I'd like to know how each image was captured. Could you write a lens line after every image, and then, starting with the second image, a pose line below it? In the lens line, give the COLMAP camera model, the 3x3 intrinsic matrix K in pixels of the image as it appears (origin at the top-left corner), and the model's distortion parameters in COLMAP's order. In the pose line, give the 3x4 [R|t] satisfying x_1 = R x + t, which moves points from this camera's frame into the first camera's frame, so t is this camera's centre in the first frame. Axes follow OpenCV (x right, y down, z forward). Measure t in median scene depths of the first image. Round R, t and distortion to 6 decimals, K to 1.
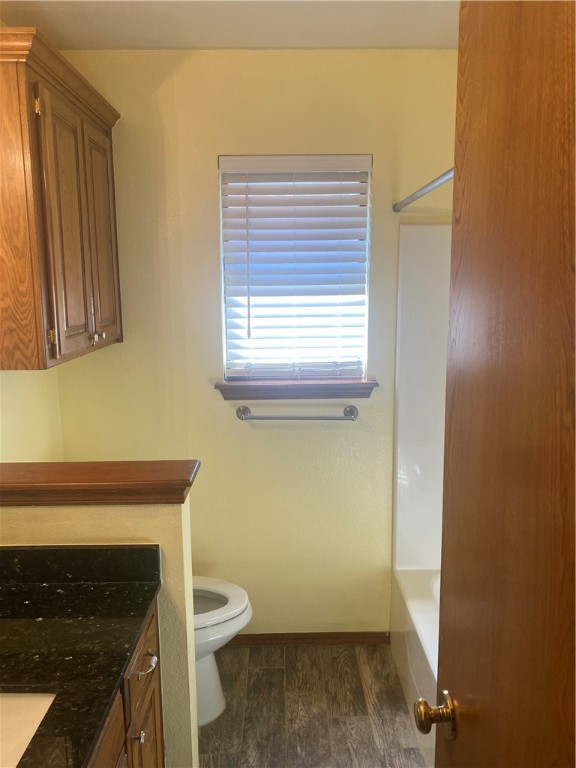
lens RADIAL K [[594.6, 0, 289.0], [0, 594.6, 384.1], [0, 0, 1]] dist [0.005481, -0.003289]
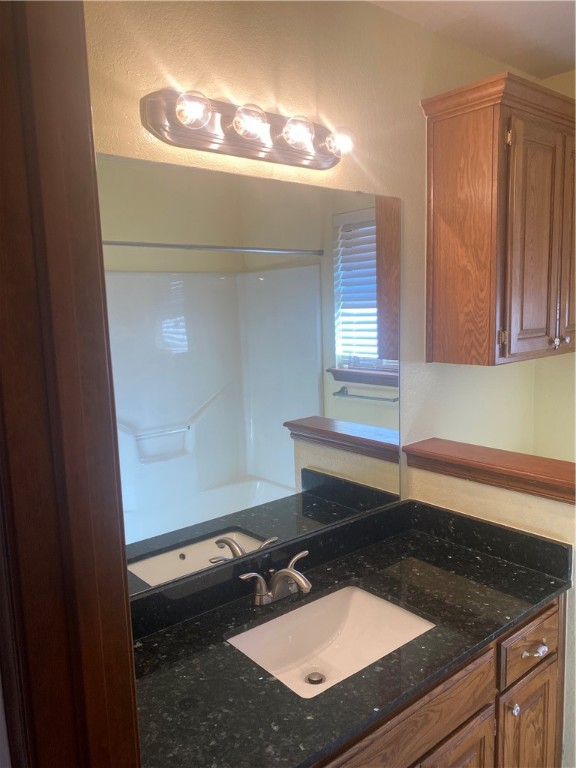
lens RADIAL K [[594.6, 0, 289.8], [0, 594.6, 384.6], [0, 0, 1]] dist [0.005481, -0.003289]
pose [[0.619614, 0.086915, -0.780080, 0.249714], [-0.103543, 0.994216, 0.028530, 0.019752], [0.778047, 0.063094, 0.625030, -0.019393]]
